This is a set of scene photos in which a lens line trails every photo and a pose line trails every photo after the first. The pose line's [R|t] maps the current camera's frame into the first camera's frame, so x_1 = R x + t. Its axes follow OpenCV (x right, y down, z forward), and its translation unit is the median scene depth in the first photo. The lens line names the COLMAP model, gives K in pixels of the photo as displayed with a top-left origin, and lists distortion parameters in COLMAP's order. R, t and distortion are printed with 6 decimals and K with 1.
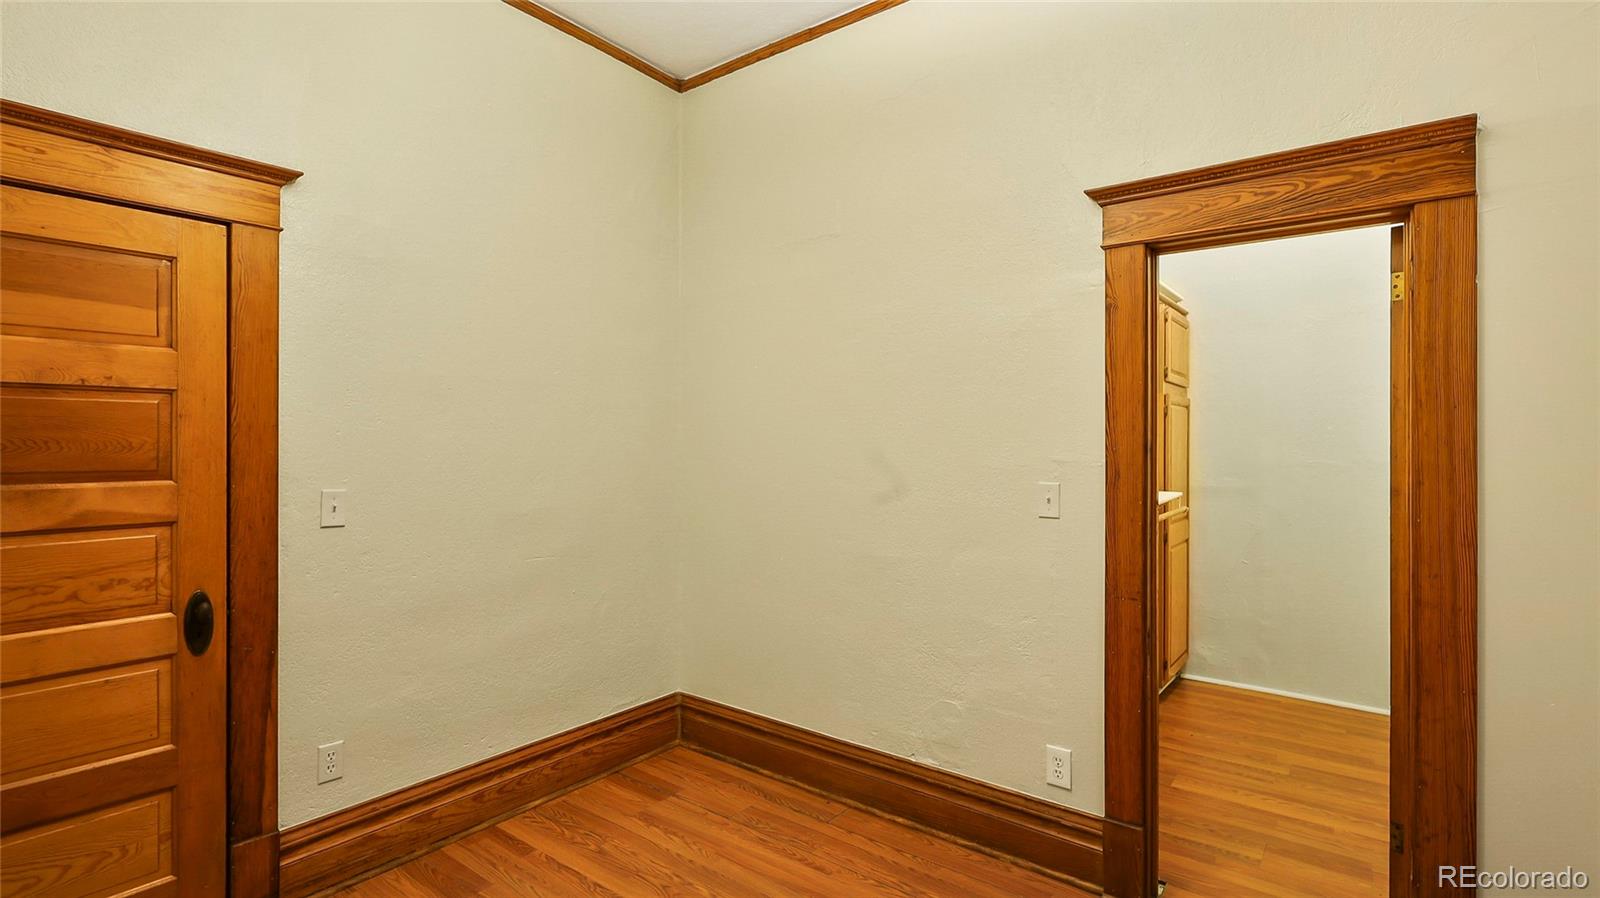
lens RADIAL K [[746.6, 0, 798.4], [0, 746.6, 445.2], [0, 0, 1]] dist [-0.003894, -0.000087]
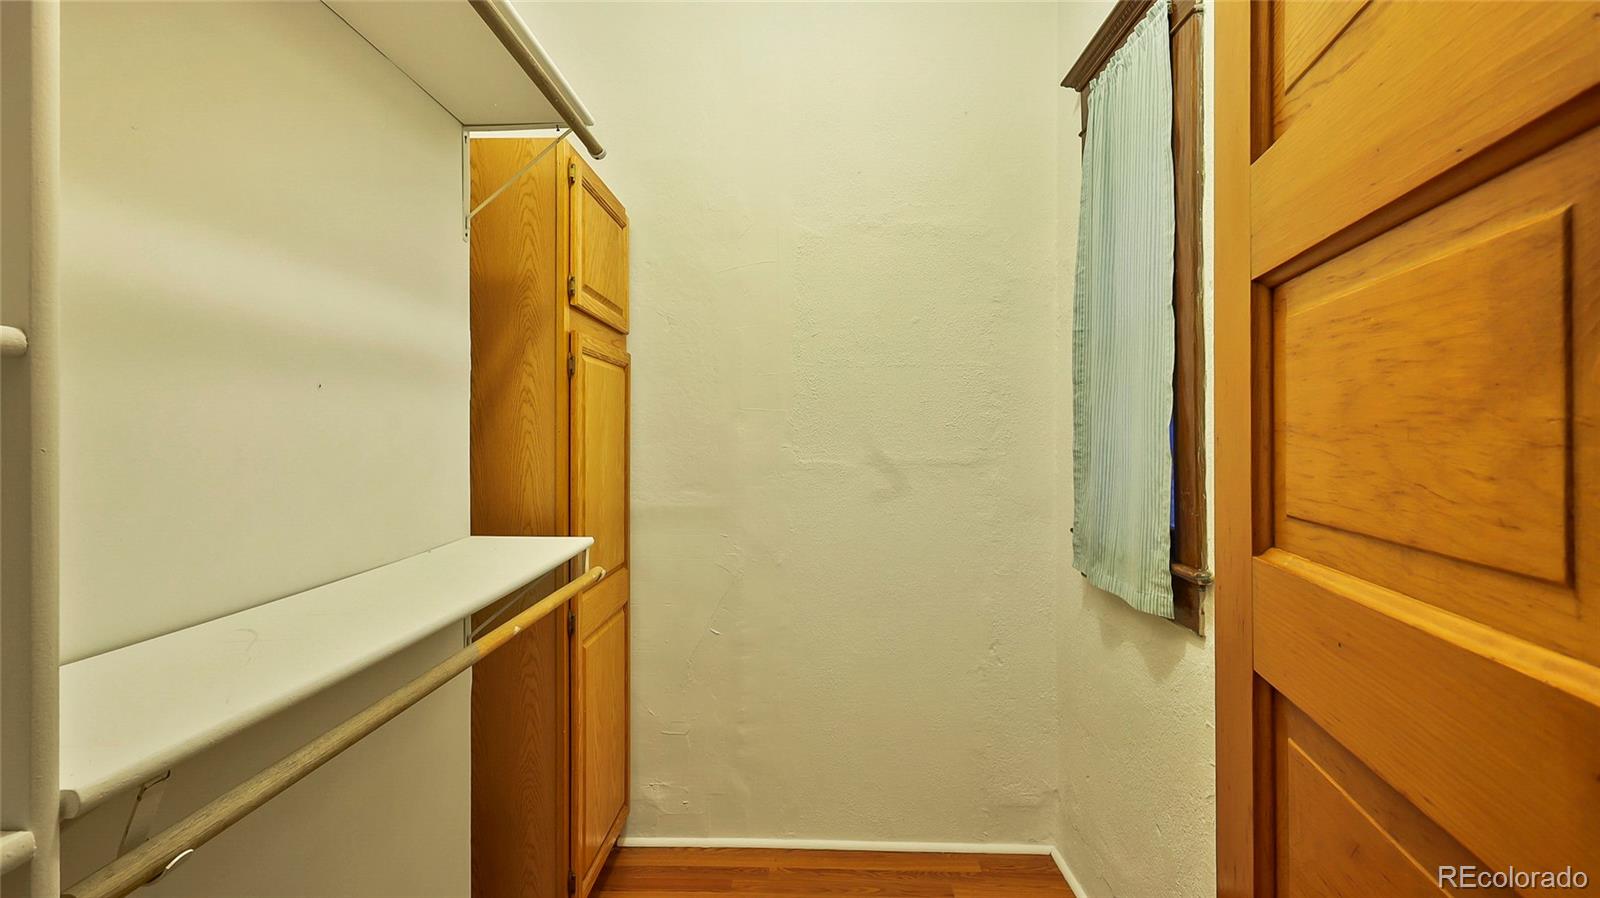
lens RADIAL K [[746.6, 0, 798.9], [0, 746.6, 439.9], [0, 0, 1]] dist [-0.003894, -0.000087]
pose [[0.806559, -0.006048, 0.591122, 0.292729], [0.003472, 0.999979, 0.005494, 0.000485], [-0.591143, -0.002379, 0.806563, 0.466985]]
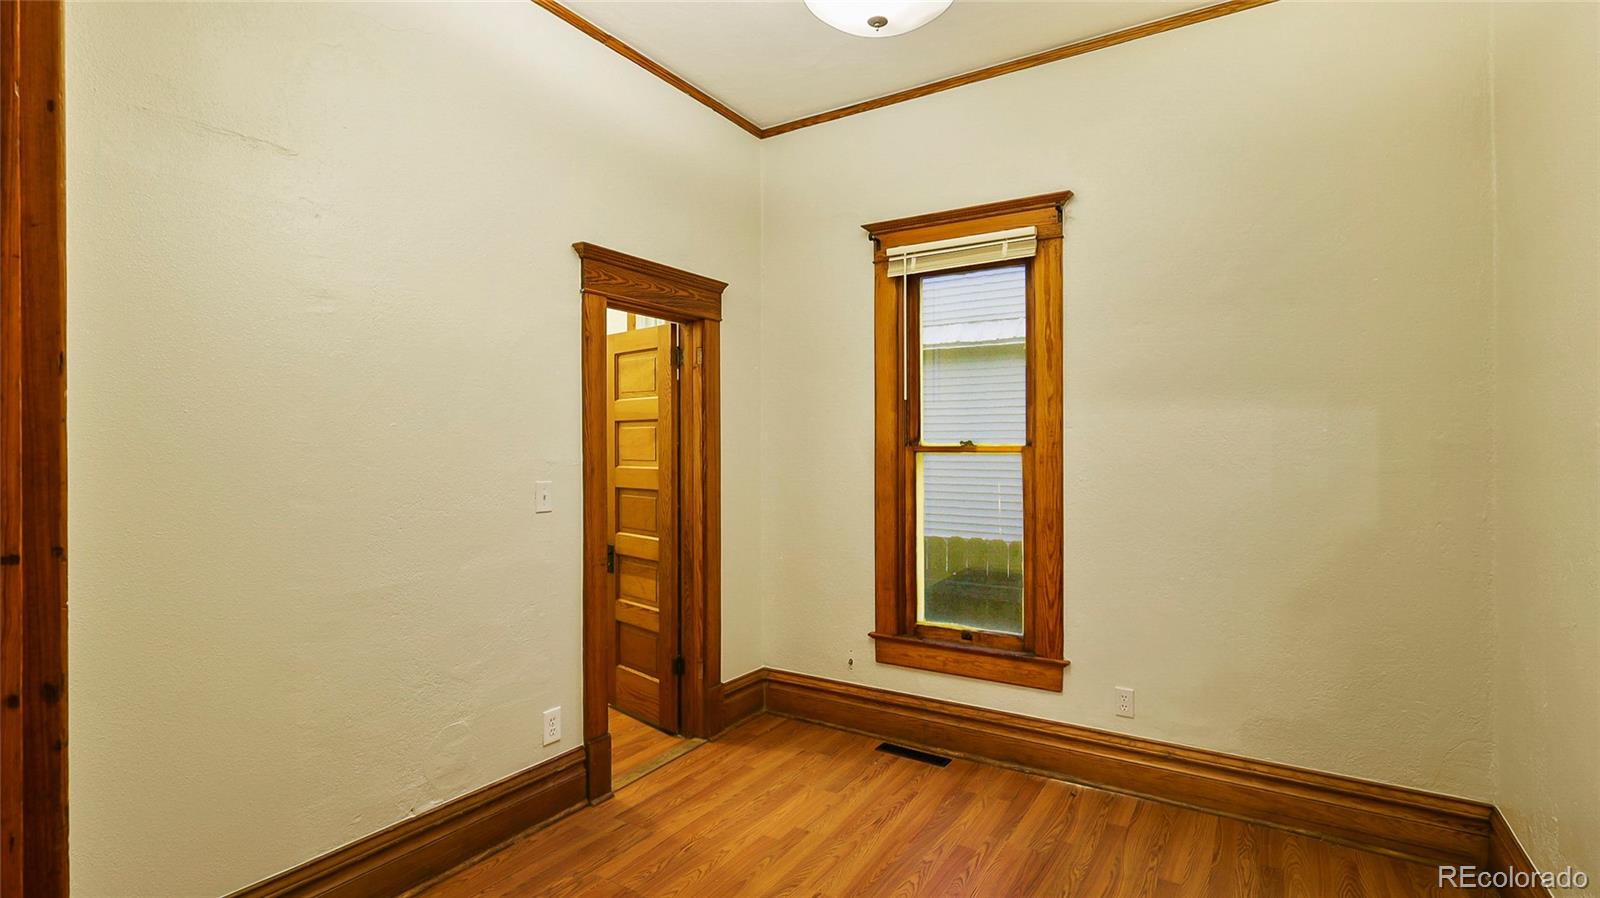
lens RADIAL K [[746.6, 0, 794.5], [0, 746.6, 450.6], [0, 0, 1]] dist [-0.003894, -0.000087]
pose [[-0.079094, -0.008448, 0.996831, -0.868667], [0.002386, 0.999960, 0.008664, -0.005536], [-0.996864, 0.003063, -0.079071, 0.746845]]
